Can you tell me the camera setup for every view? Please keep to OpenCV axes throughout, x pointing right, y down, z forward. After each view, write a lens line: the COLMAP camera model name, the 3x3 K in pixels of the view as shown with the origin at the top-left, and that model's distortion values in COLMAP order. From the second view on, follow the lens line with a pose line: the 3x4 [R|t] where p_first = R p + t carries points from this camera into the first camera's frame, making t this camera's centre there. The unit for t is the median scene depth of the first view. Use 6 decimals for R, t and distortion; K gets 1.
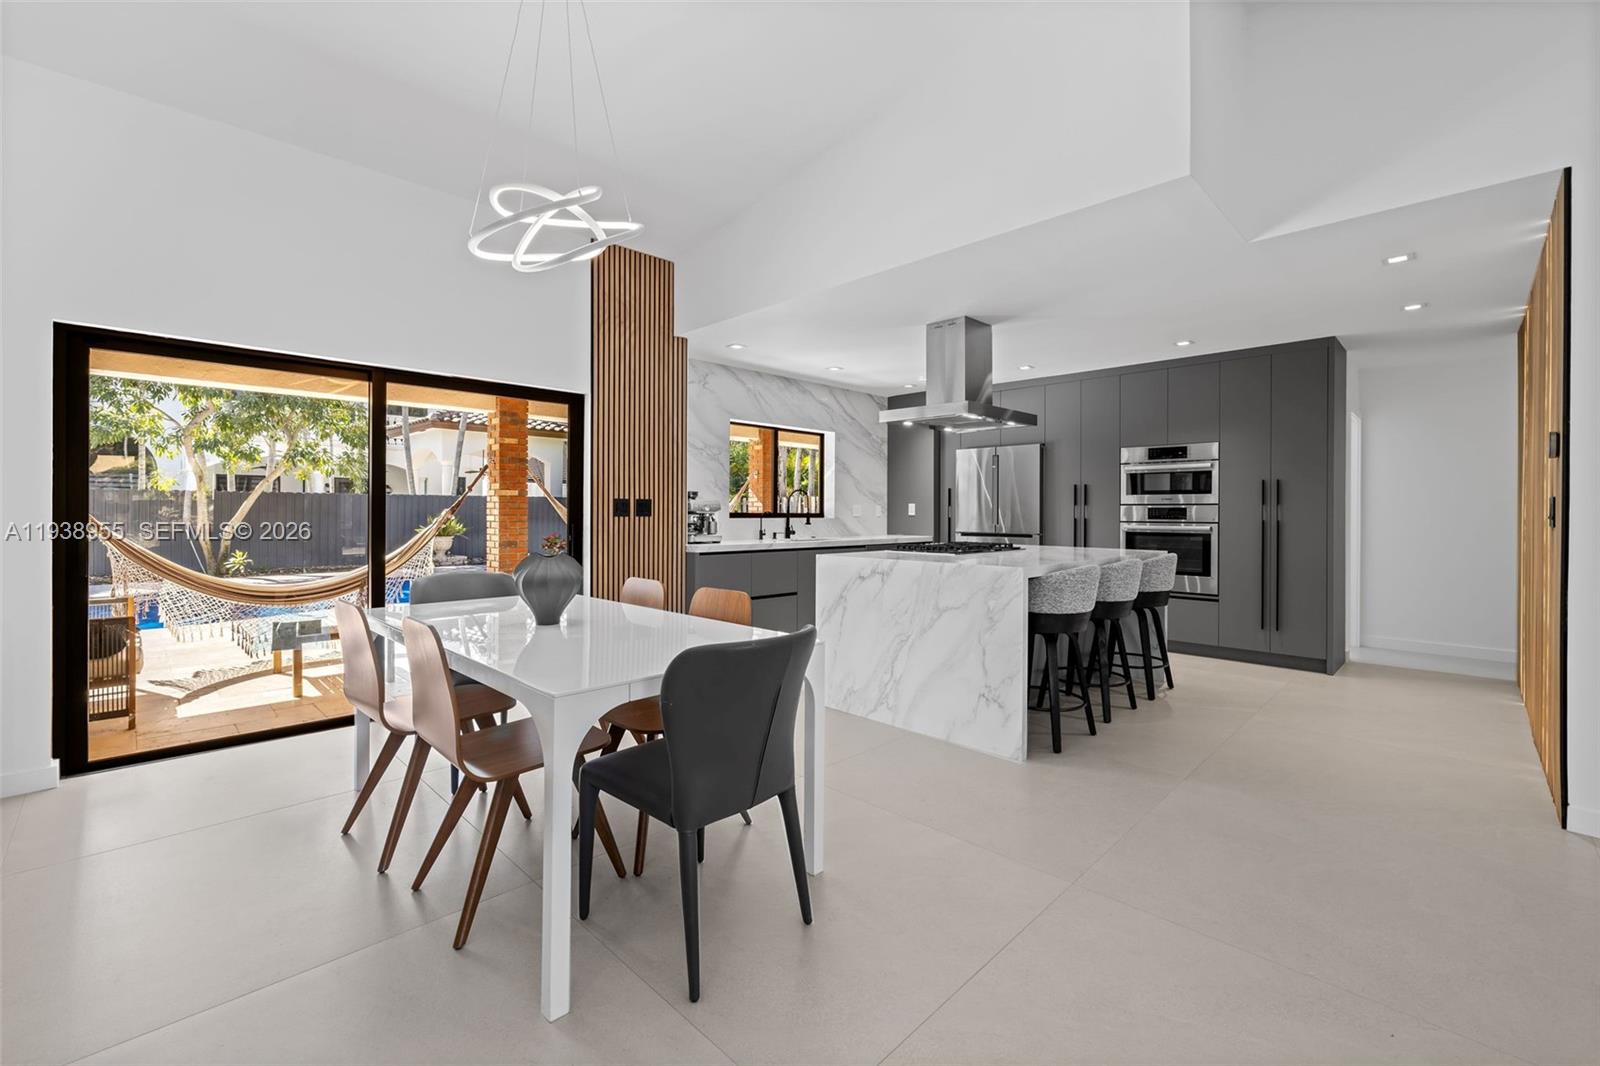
lens RADIAL K [[666.0, 0, 802.3], [0, 666.0, 511.1], [0, 0, 1]] dist [-0.000463, -0.000038]
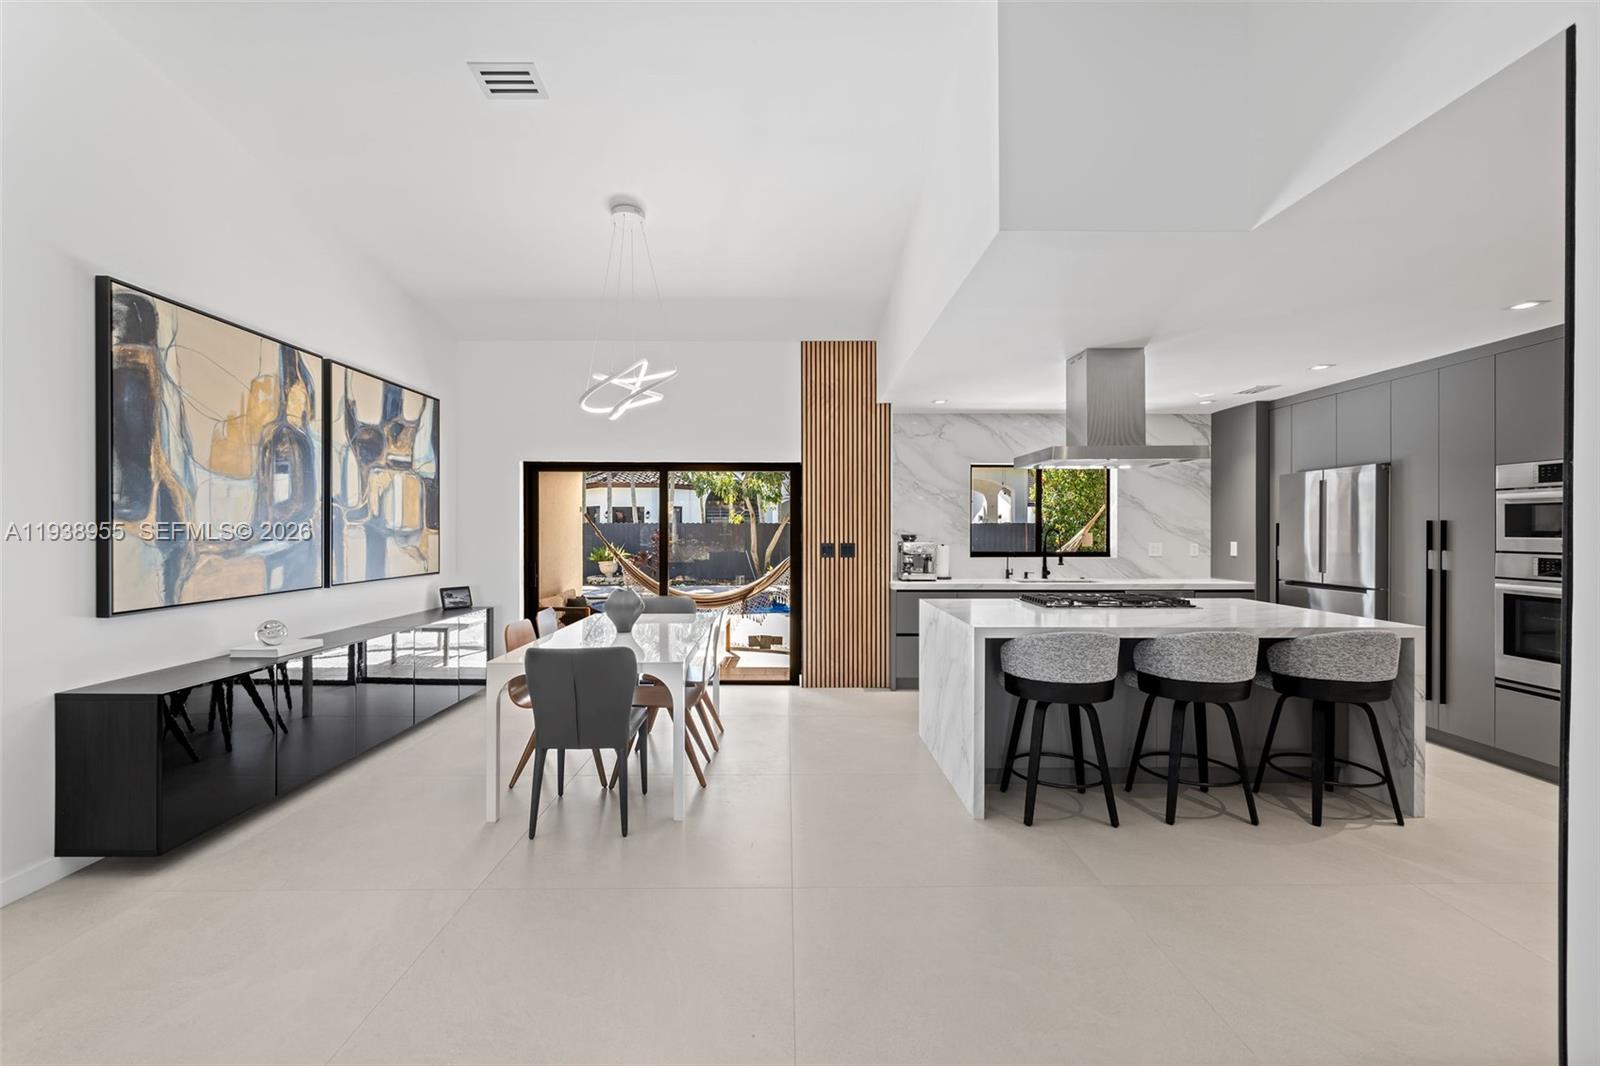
lens RADIAL K [[675.5, 0, 809.4], [0, 675.5, 535.0], [0, 0, 1]] dist [0.002128, -0.000316]
pose [[0.723197, 0.001607, -0.690640, 0.564320], [0.002736, 0.999983, 0.005192, -0.039237], [0.690637, -0.005645, 0.723180, 0.060325]]
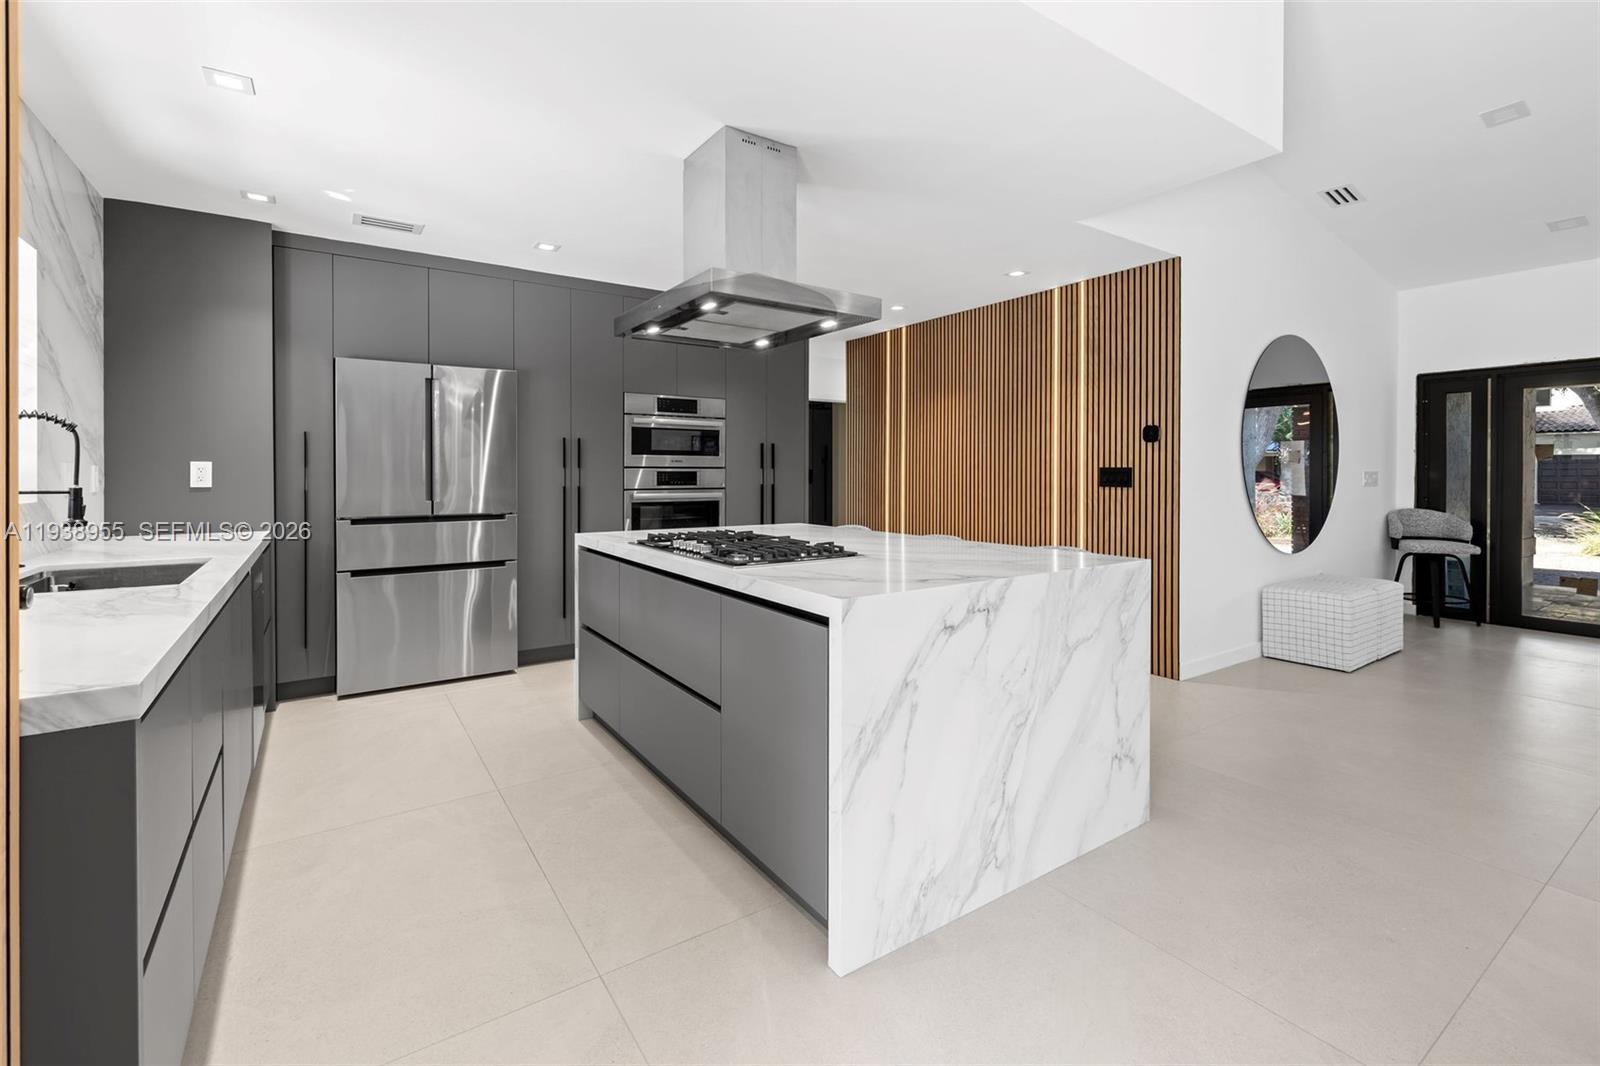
lens RADIAL K [[702.4, 0, 801.7], [0, 702.4, 475.5], [0, 0, 1]] dist [-0.001816, -0.000236]
pose [[0.194785, -0.009108, 0.980804, -0.335095], [-0.000815, 0.999955, 0.009447, -0.010088], [-0.980846, -0.002640, 0.194768, 0.810148]]
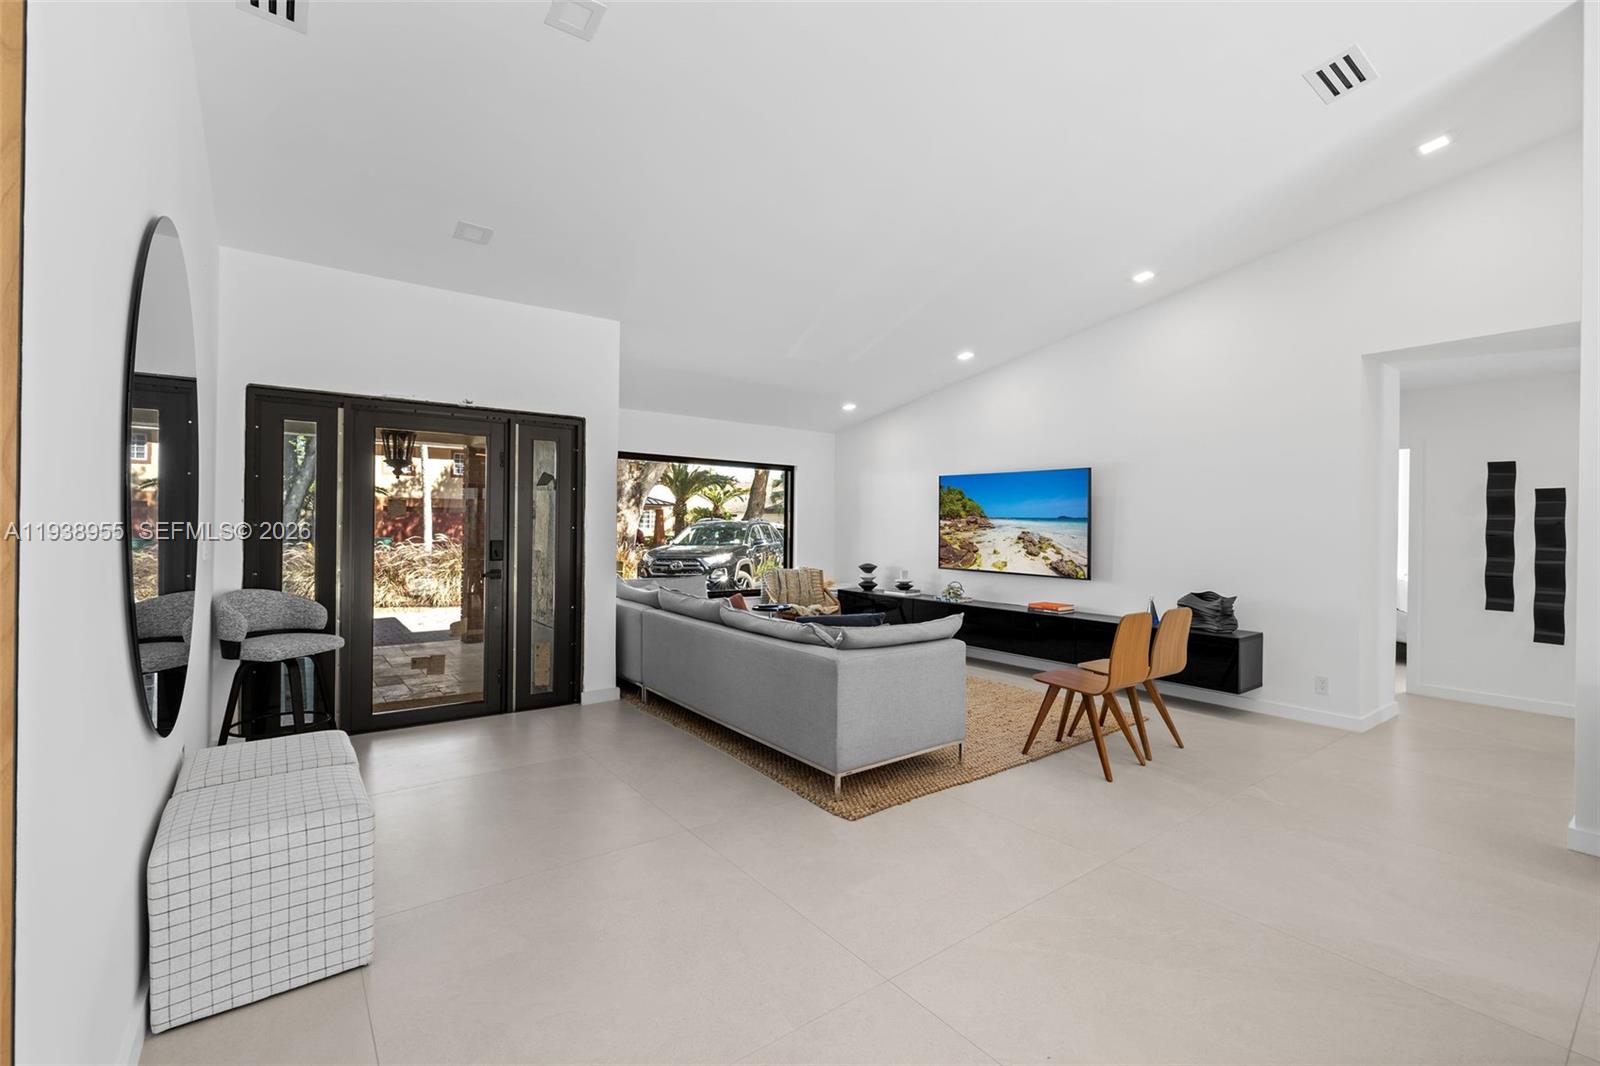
lens RADIAL K [[689.7, 0, 791.8], [0, 689.7, 531.8], [0, 0, 1]] dist [0.000574, 0.000005]
pose [[-0.988930, -0.018241, 0.147255, 0.355886], [-0.017309, 0.999821, 0.007609, -0.023972], [-0.147367, 0.004975, -0.989069, 0.680121]]
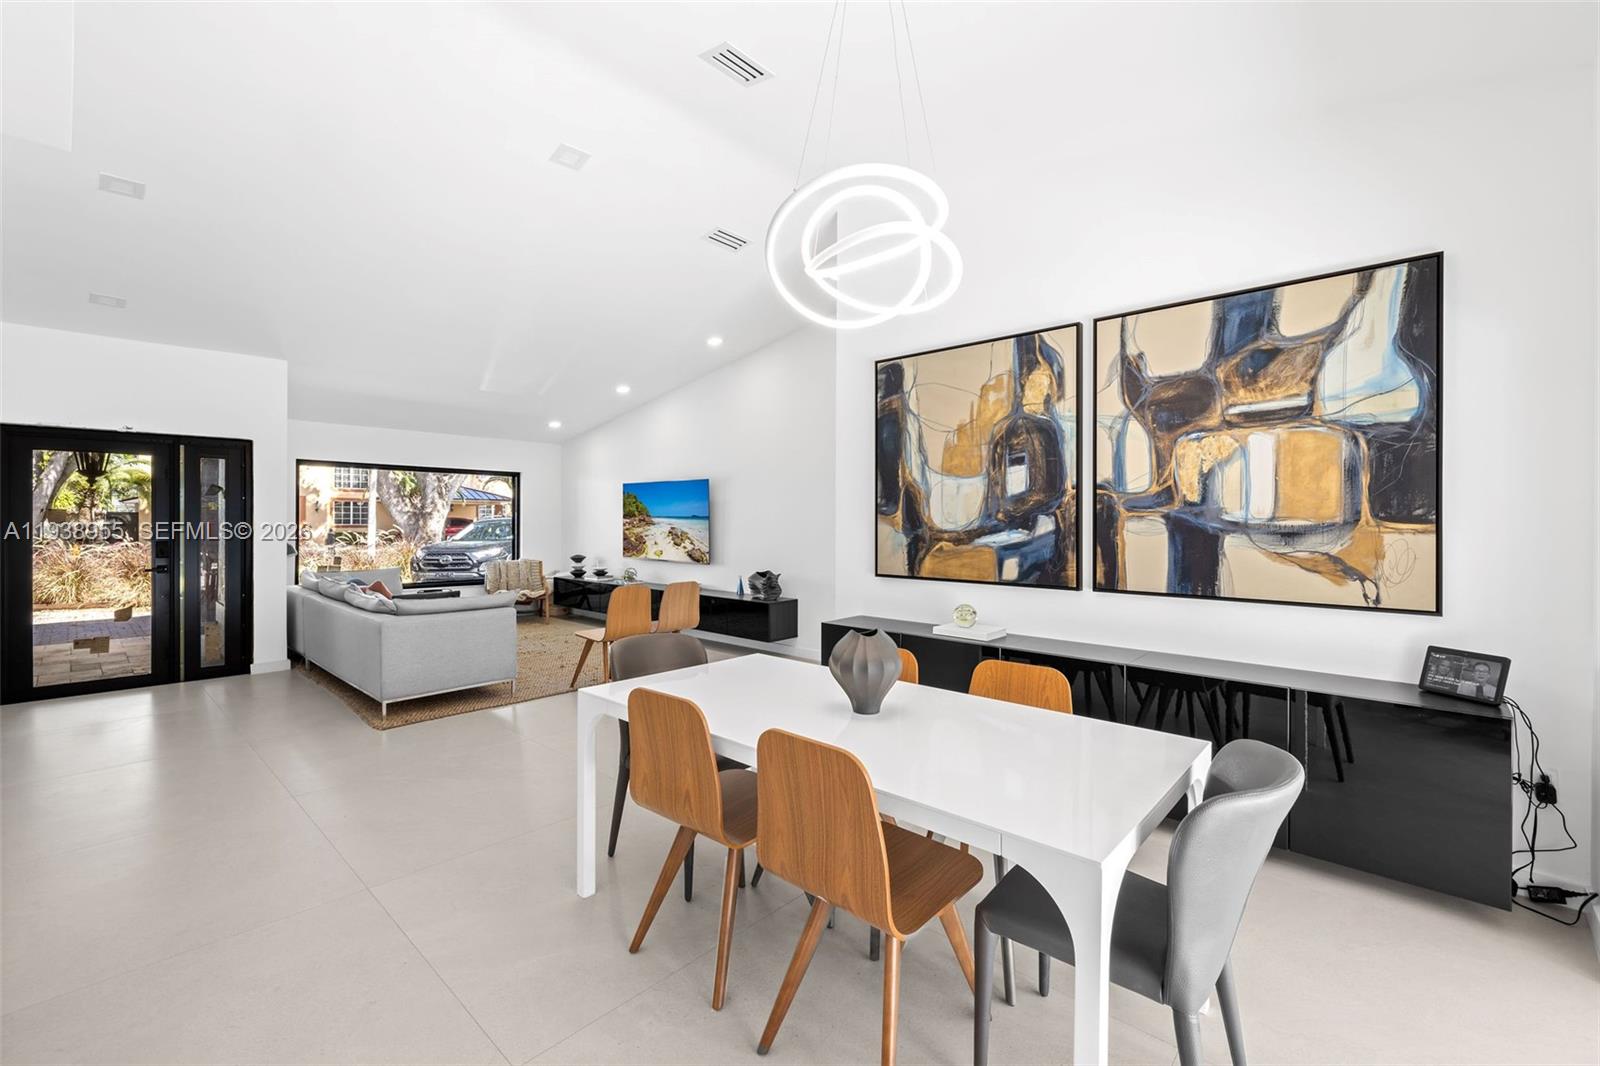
lens RADIAL K [[678.6, 0, 798.7], [0, 678.6, 522.9], [0, 0, 1]] dist [0.001466, 0.000370]
pose [[-0.999254, -0.008113, -0.037763, -0.133575], [-0.008269, 0.999958, 0.003971, -0.042561], [0.037730, 0.004280, -0.999279, 0.982708]]
